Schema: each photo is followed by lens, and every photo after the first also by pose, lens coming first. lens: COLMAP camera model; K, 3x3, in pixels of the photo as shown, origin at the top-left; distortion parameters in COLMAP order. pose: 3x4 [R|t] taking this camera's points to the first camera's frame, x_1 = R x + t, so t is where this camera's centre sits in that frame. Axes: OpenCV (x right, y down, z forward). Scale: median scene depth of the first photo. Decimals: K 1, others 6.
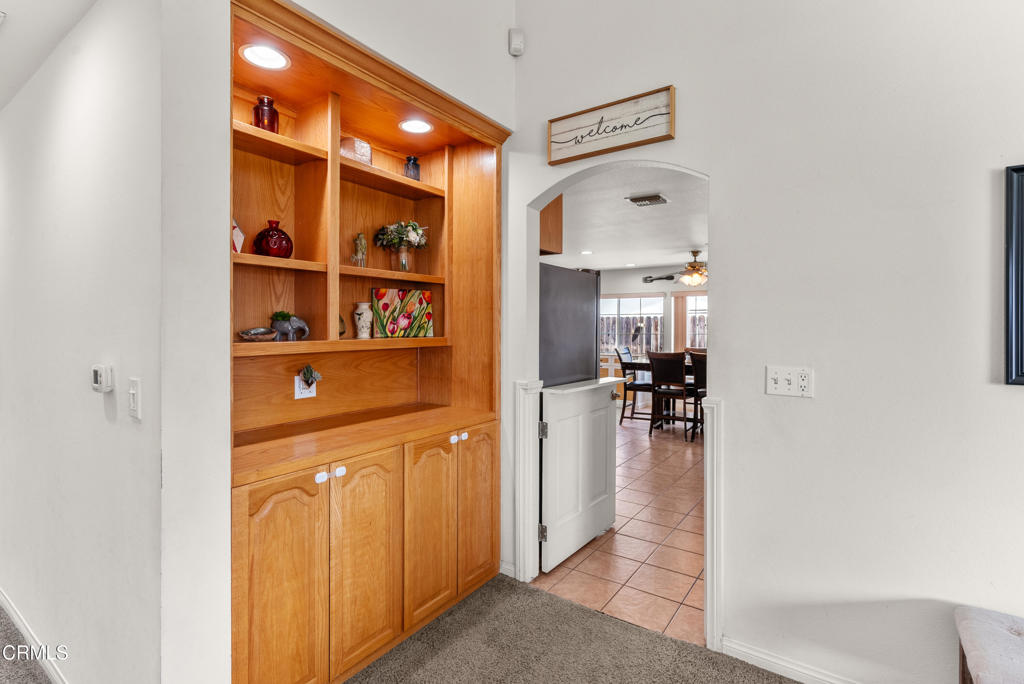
lens RADIAL K [[489.5, 0, 511.3], [0, 489.5, 331.2], [0, 0, 1]] dist [0.001281, 0.000589]
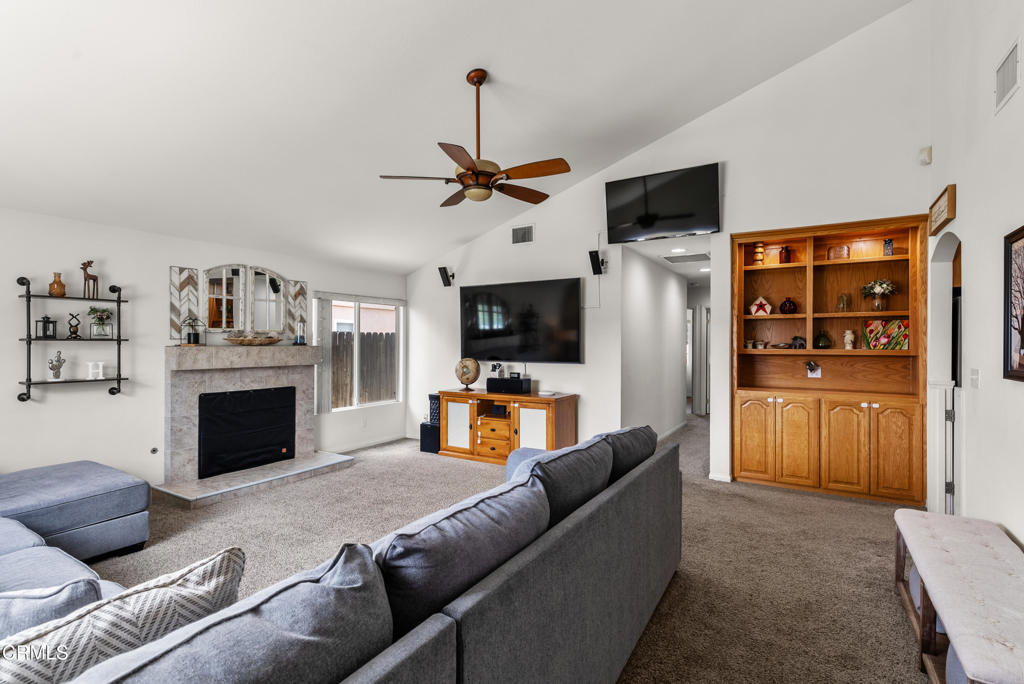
lens RADIAL K [[489.5, 0, 508.3], [0, 489.5, 342.8], [0, 0, 1]] dist [0.001281, 0.000589]
pose [[0.068581, 0.000751, -0.997645, 1.385315], [-0.011706, 0.999931, -0.000052, 0.004925], [0.997577, 0.011682, 0.068586, -0.382980]]
